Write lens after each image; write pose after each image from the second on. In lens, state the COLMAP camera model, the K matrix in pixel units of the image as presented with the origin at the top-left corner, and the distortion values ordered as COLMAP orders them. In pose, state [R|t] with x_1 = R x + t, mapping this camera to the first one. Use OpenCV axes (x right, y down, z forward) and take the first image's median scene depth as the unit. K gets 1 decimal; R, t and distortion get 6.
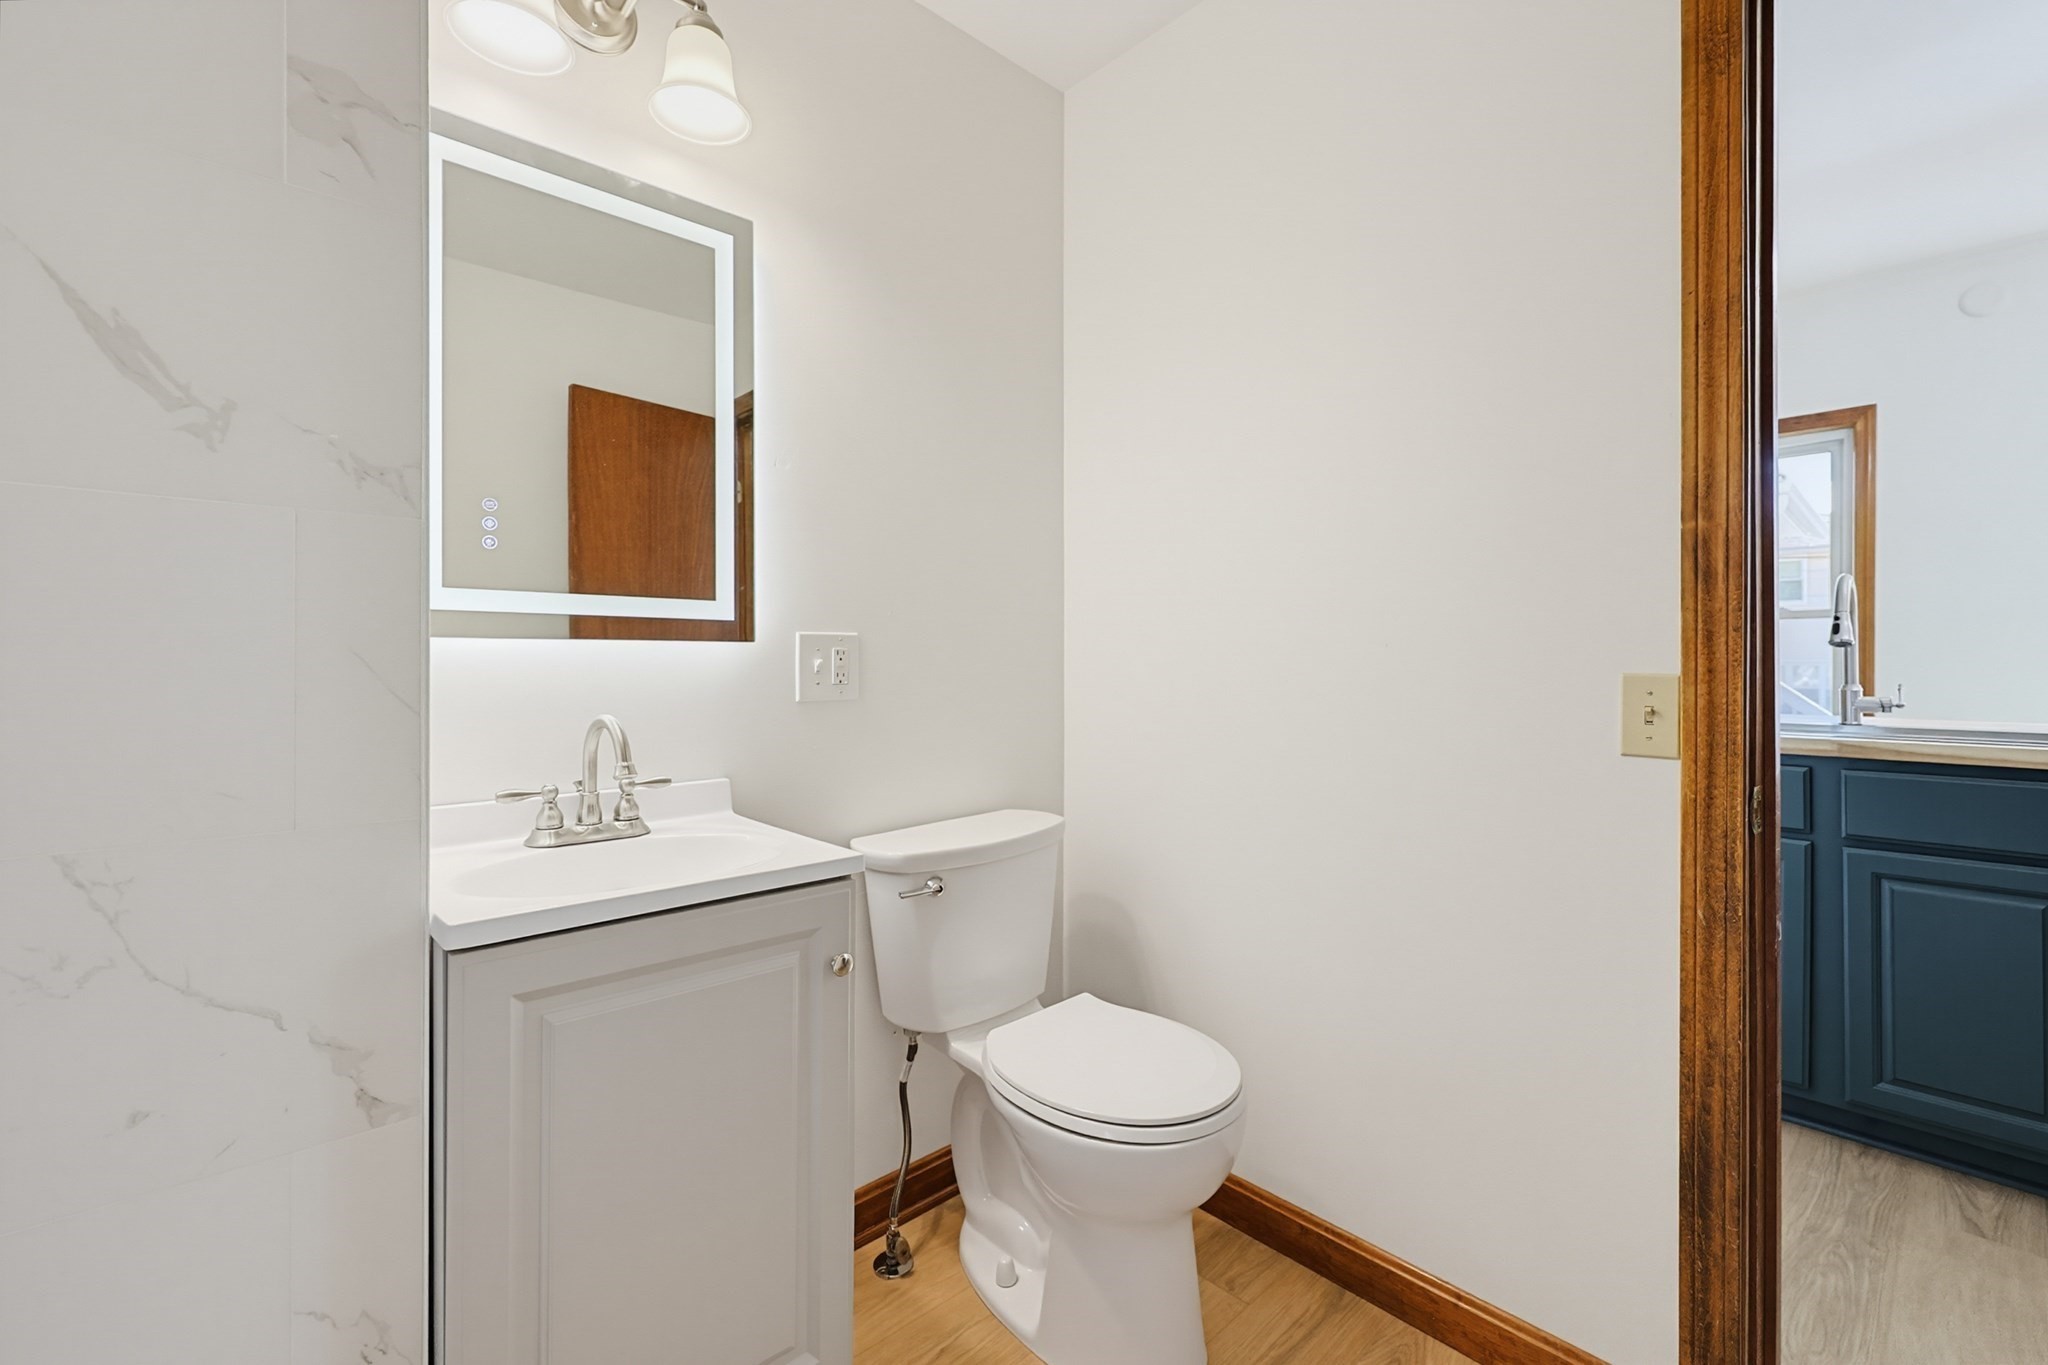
lens RADIAL K [[902.1, 0, 1032.7], [0, 902.1, 655.4], [0, 0, 1]] dist [0.000162, -0.000225]
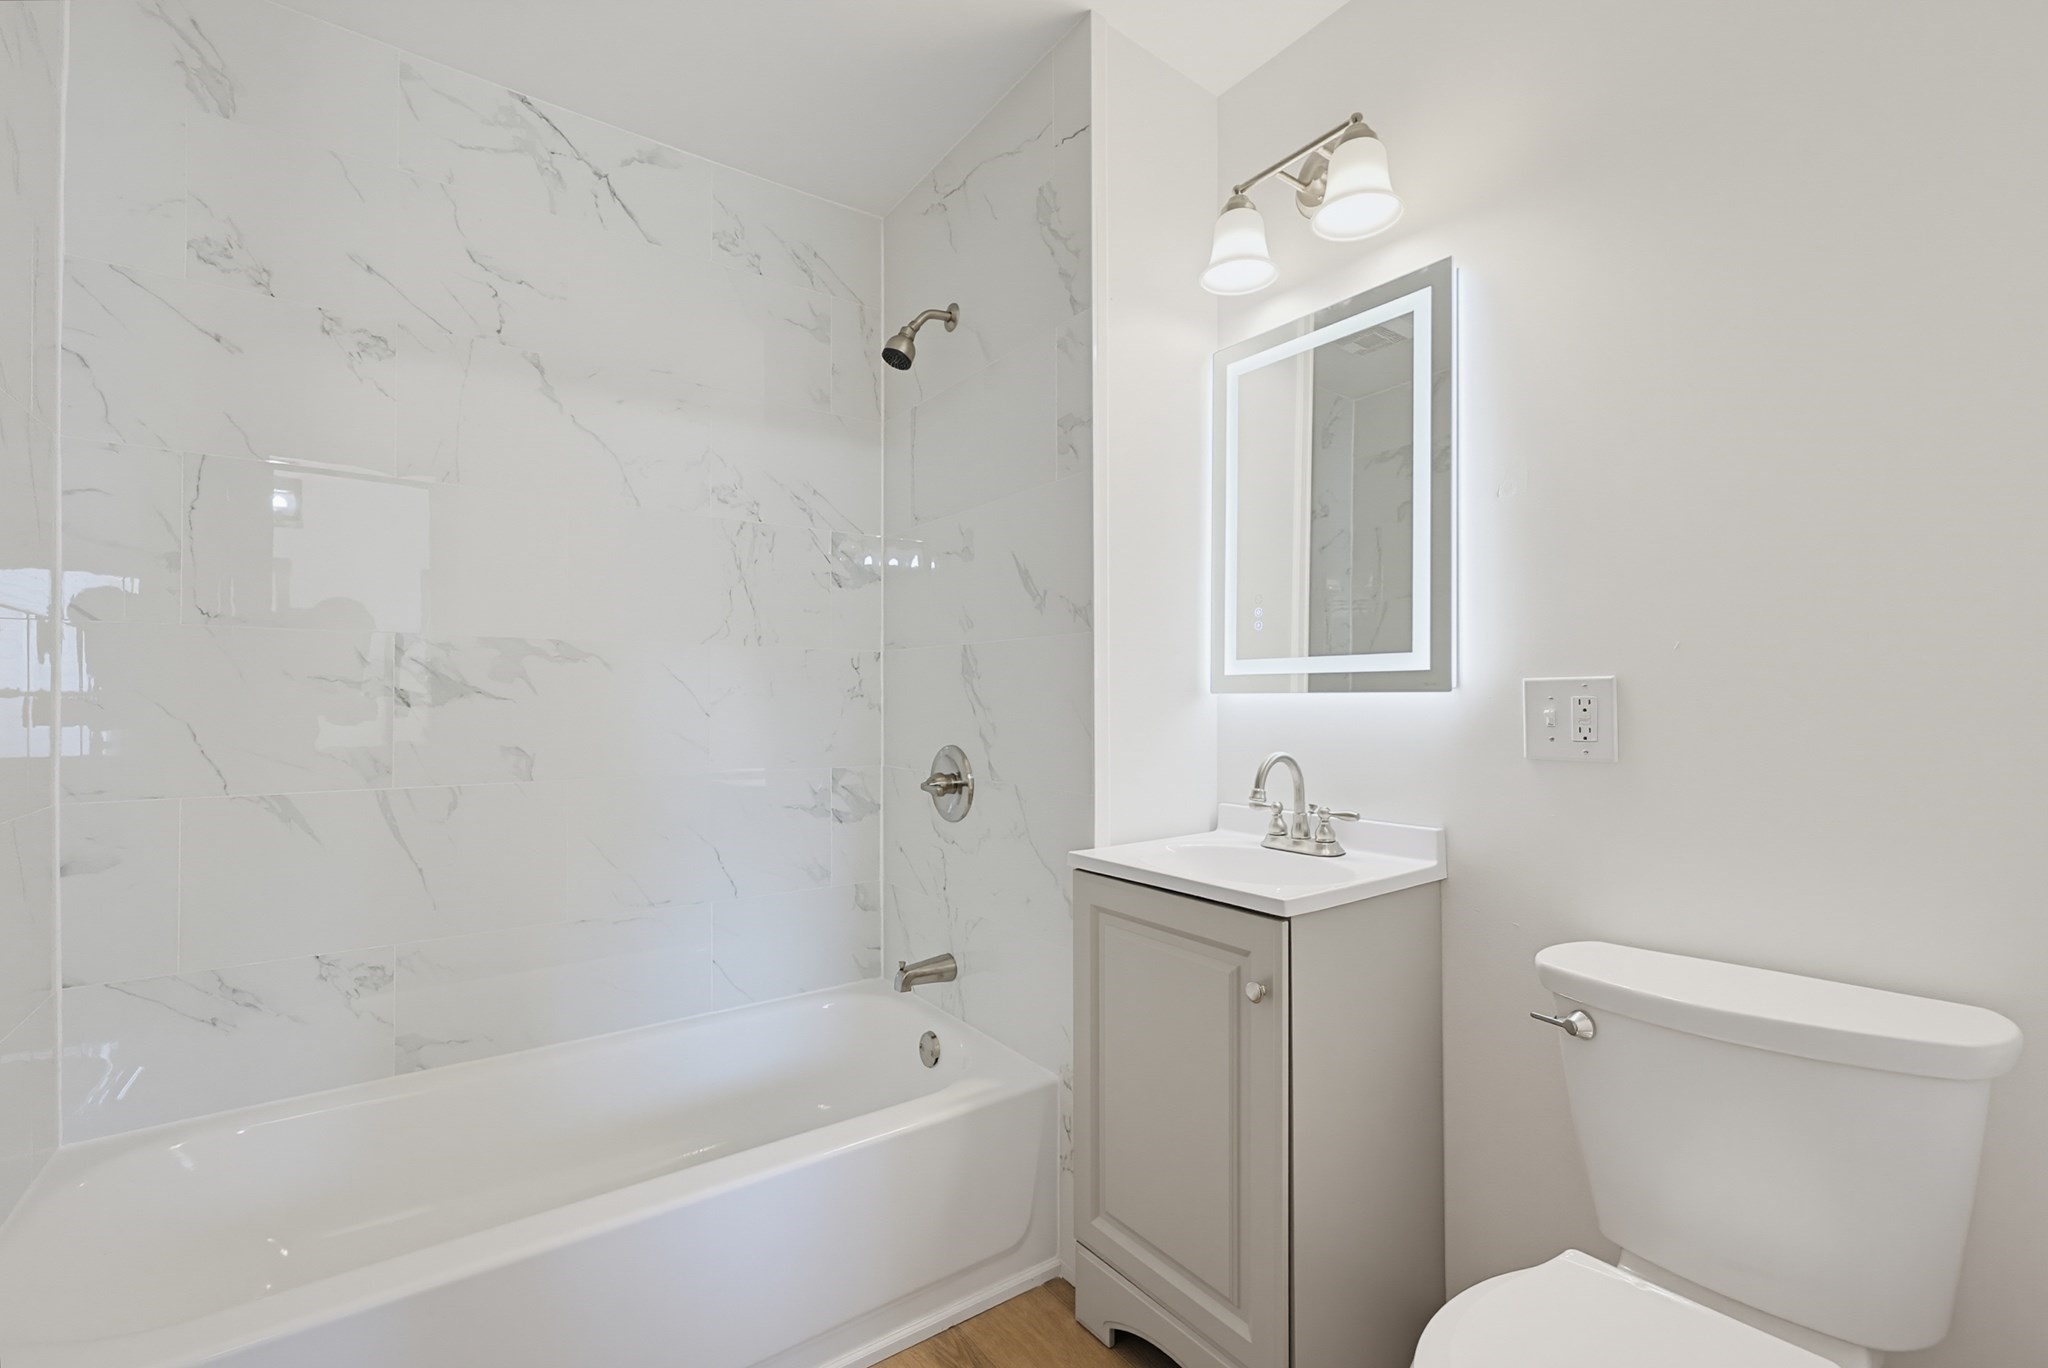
lens RADIAL K [[884.5, 0, 1024.0], [0, 884.5, 684.0], [0, 0, 1]] dist [-0.000432, -0.000230]
pose [[-0.133404, -0.019096, -0.990878, 0.735139], [0.003591, 0.999798, -0.019751, -0.006173], [0.991055, -0.006193, -0.133309, 0.722564]]
